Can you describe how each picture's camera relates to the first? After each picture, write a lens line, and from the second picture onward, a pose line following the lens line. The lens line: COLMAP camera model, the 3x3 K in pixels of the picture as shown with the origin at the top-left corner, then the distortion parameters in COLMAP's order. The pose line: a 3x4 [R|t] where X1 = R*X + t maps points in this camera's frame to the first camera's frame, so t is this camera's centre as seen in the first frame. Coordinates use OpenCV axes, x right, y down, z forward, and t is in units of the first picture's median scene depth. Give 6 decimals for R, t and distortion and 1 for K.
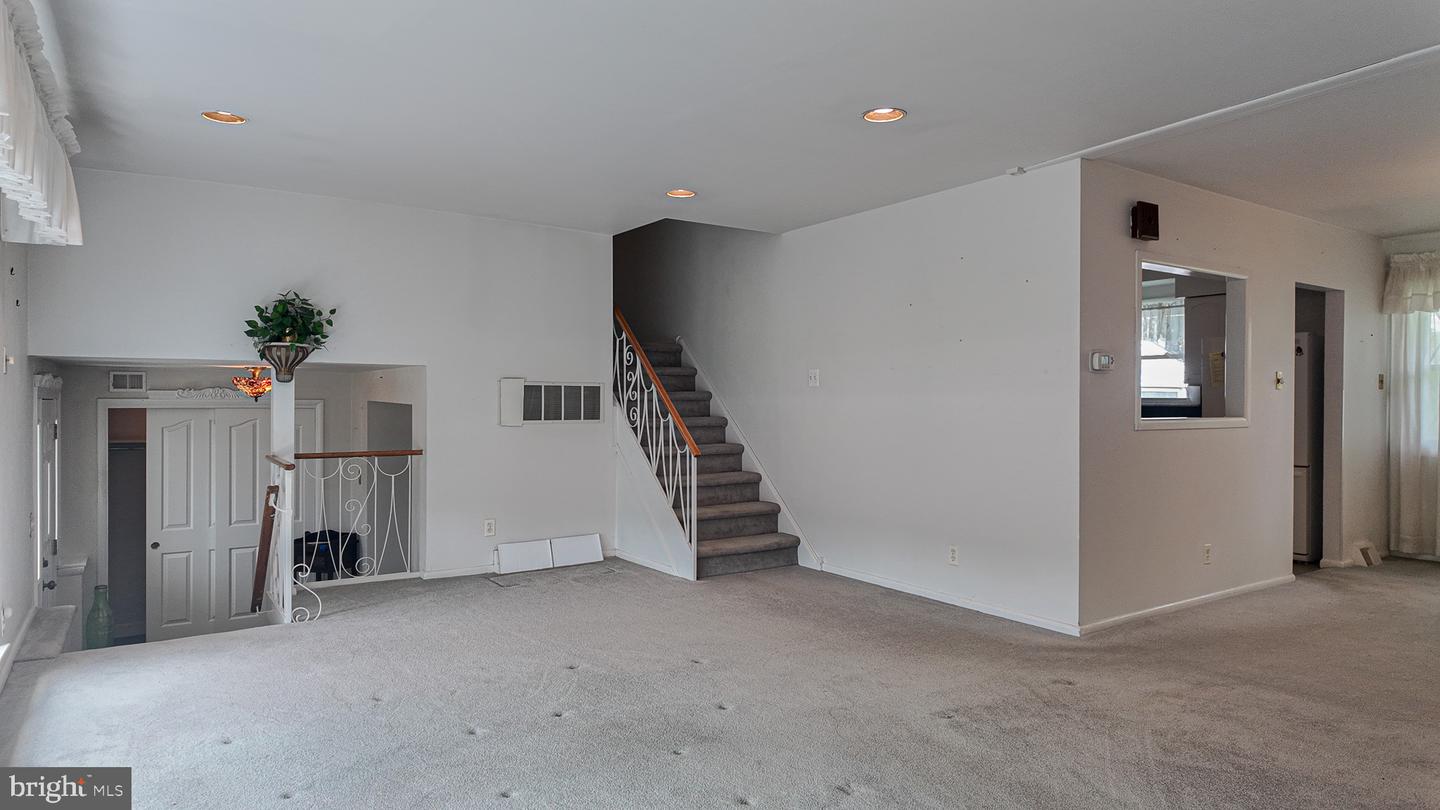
lens RADIAL K [[843.5, 0, 718.0], [0, 843.5, 405.4], [0, 0, 1]] dist [0.021827, -0.018306]
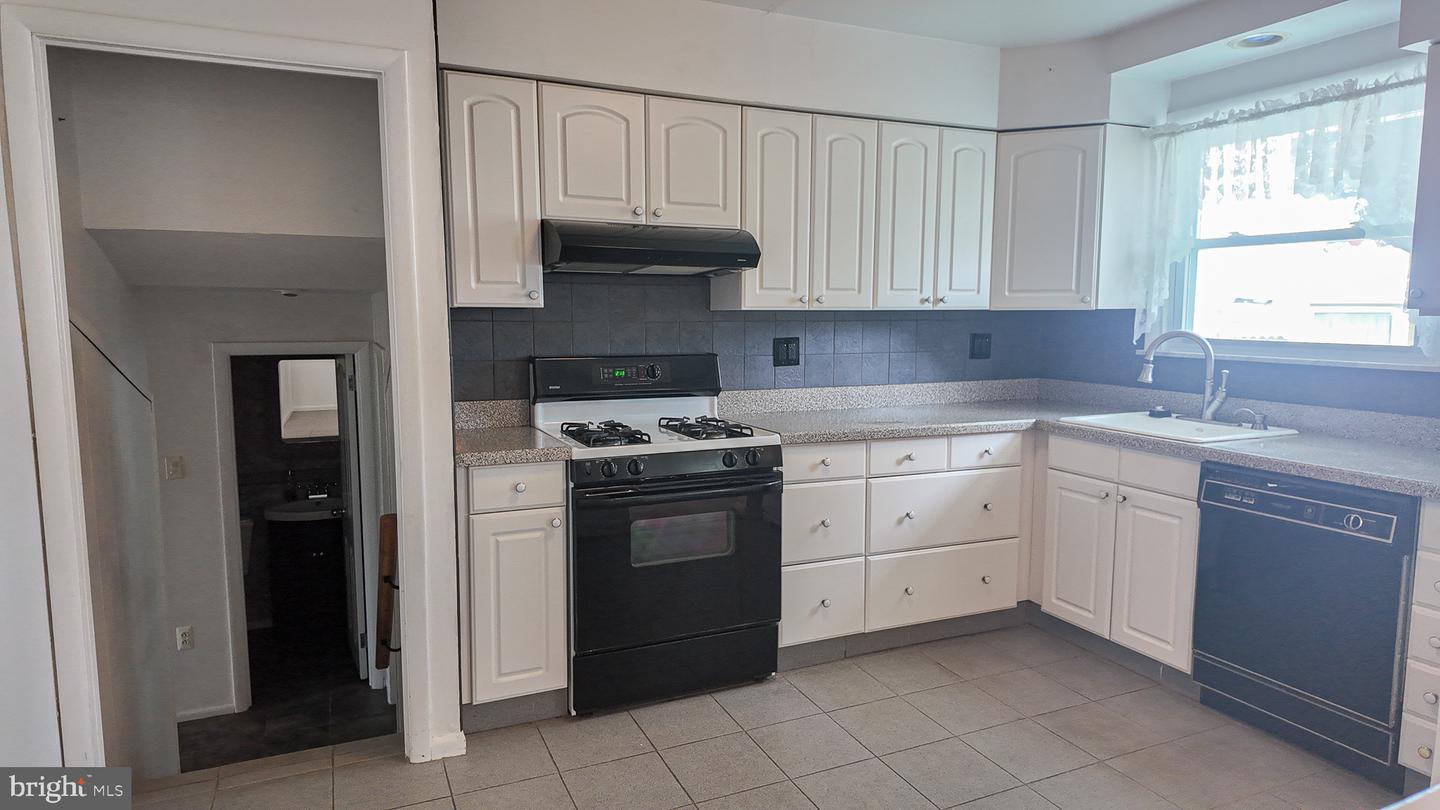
lens RADIAL K [[843.5, 0, 716.1], [0, 843.5, 399.4], [0, 0, 1]] dist [0.021827, -0.018306]
pose [[0.983161, 0.021592, -0.181462, 0.402600], [-0.004151, 0.995378, 0.095950, -0.024833], [0.182695, -0.093581, 0.978706, 0.724276]]
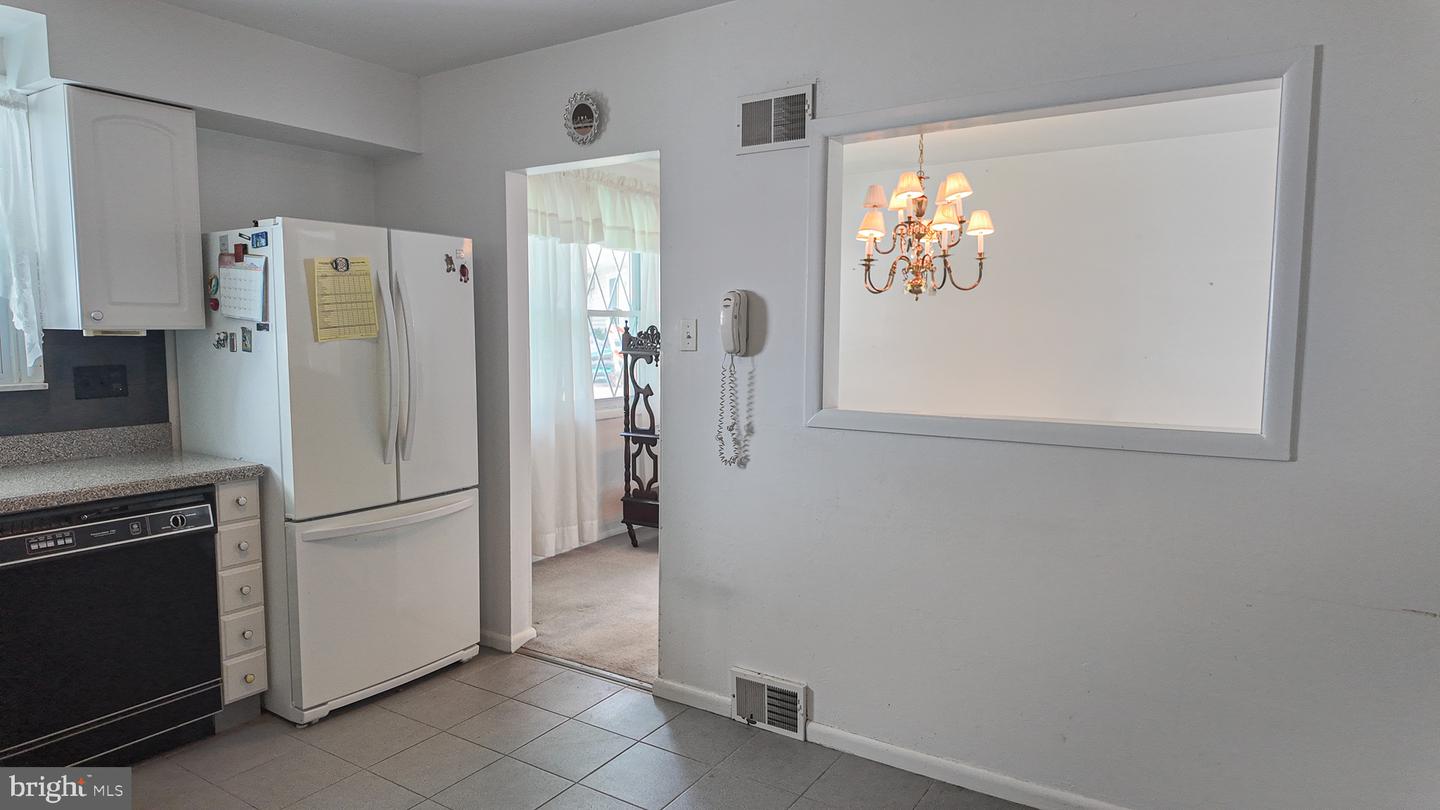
lens RADIAL K [[843.5, 0, 712.4], [0, 843.5, 403.9], [0, 0, 1]] dist [0.021827, -0.018306]
pose [[-0.385631, -0.083355, 0.918880, 0.134146], [0.006575, 0.995637, 0.093077, -0.030555], [-0.922629, 0.041935, -0.383401, 1.051171]]
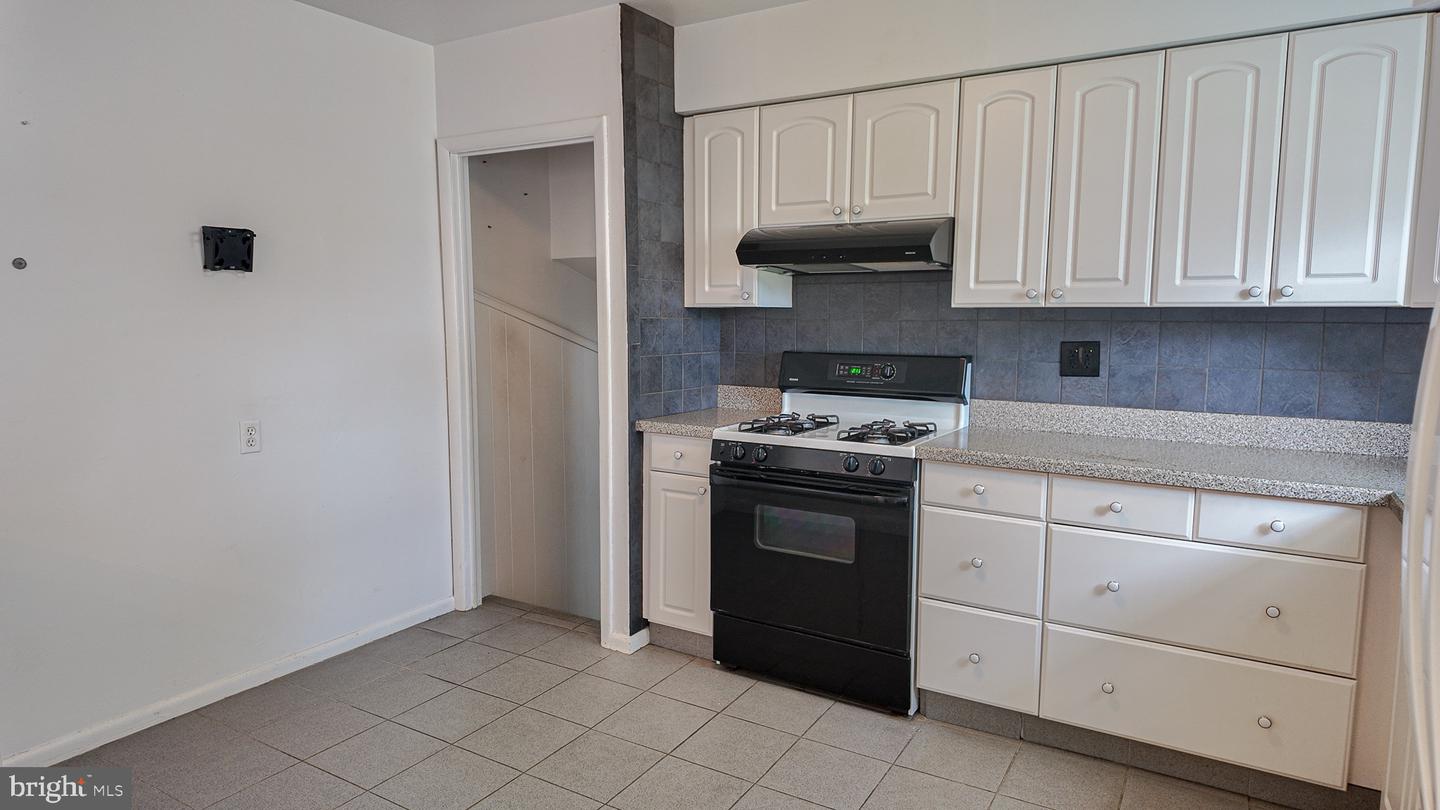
lens RADIAL K [[843.5, 0, 716.0], [0, 843.5, 402.8], [0, 0, 1]] dist [0.021827, -0.018306]
pose [[0.397492, 0.101169, -0.912011, 0.693237], [-0.008933, 0.994283, 0.106402, -0.026141], [0.917562, -0.034147, 0.396124, 0.931523]]
